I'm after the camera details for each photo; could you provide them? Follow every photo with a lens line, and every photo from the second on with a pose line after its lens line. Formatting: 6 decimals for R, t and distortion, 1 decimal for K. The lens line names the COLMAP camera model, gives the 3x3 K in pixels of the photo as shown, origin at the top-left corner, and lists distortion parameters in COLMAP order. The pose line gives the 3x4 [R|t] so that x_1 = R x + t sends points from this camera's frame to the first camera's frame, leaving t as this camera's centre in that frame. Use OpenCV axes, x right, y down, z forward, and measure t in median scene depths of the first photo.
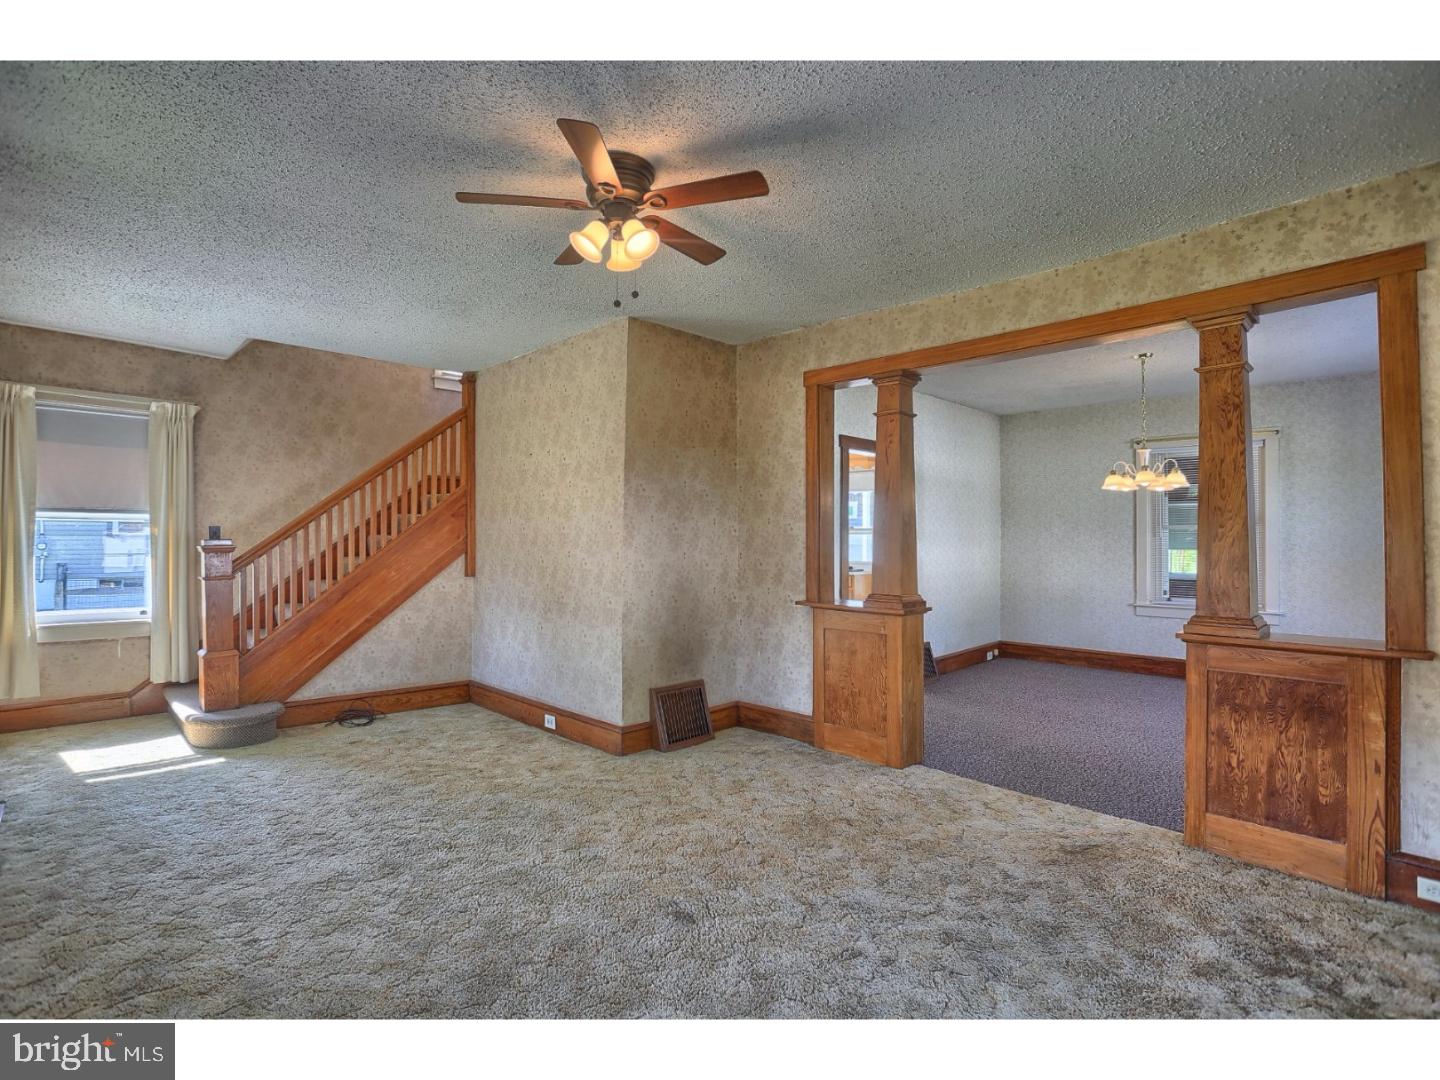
lens RADIAL K [[689.7, 0, 710.5], [0, 689.7, 546.5], [0, 0, 1]] dist [-0.052751, 0.006870]
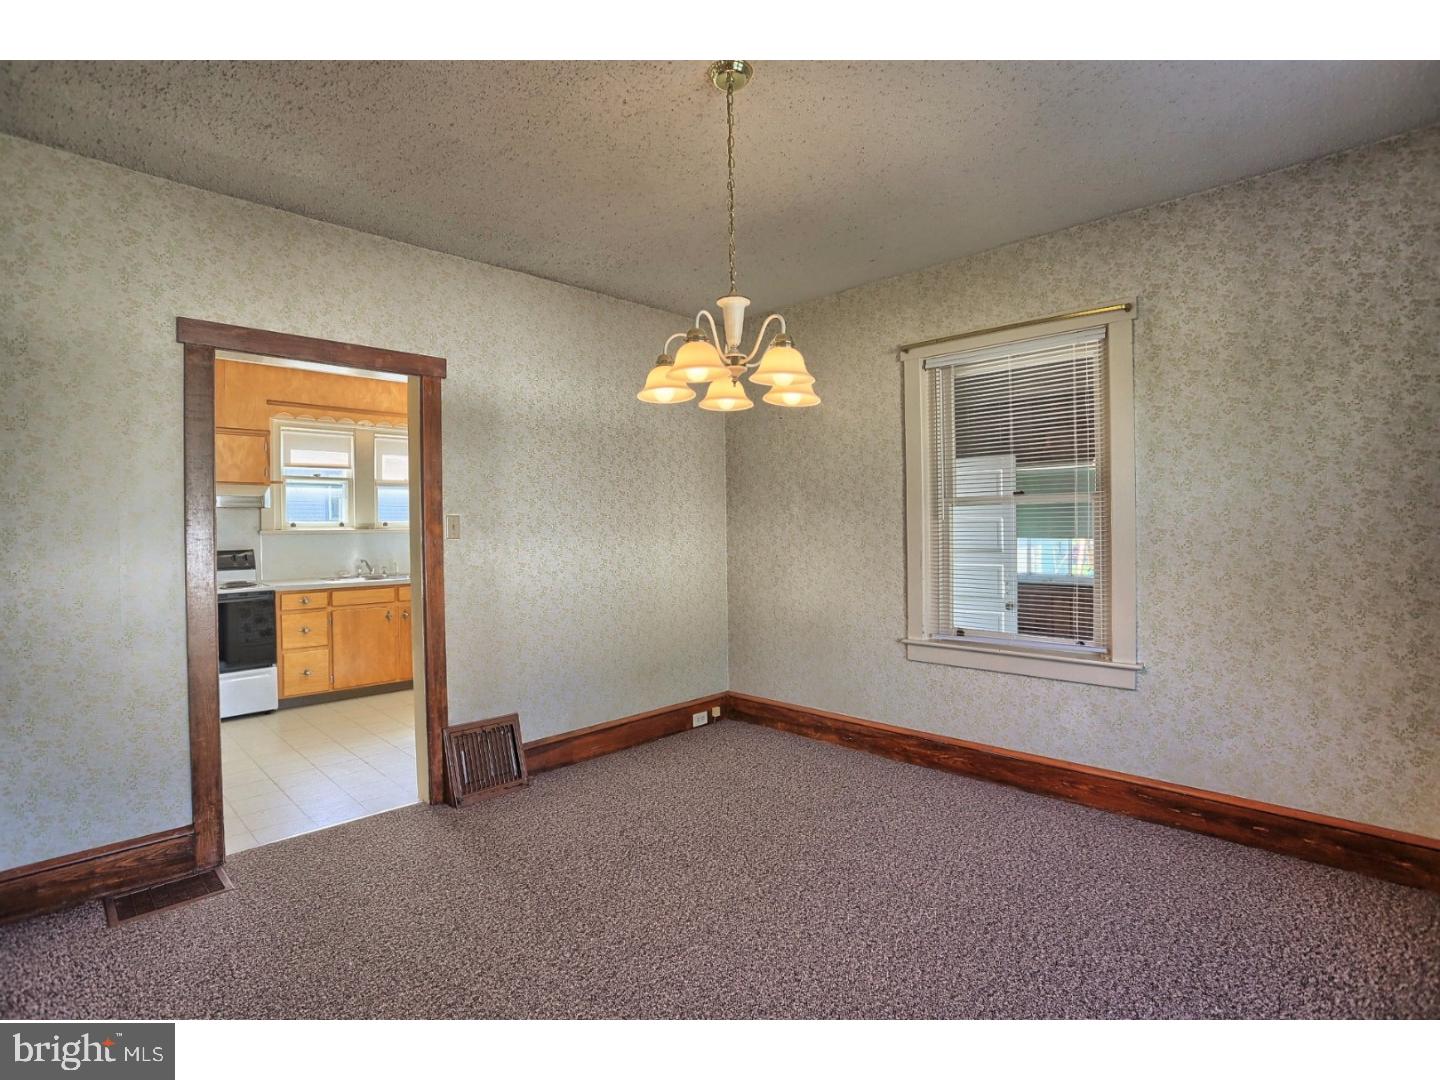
lens RADIAL K [[689.7, 0, 728.7], [0, 689.7, 536.6], [0, 0, 1]] dist [-0.052751, 0.006870]
pose [[0.999664, -0.011666, 0.023152, 0.470607], [0.011535, 0.999917, 0.005776, -0.005263], [-0.023217, -0.005507, 0.999715, 0.436086]]
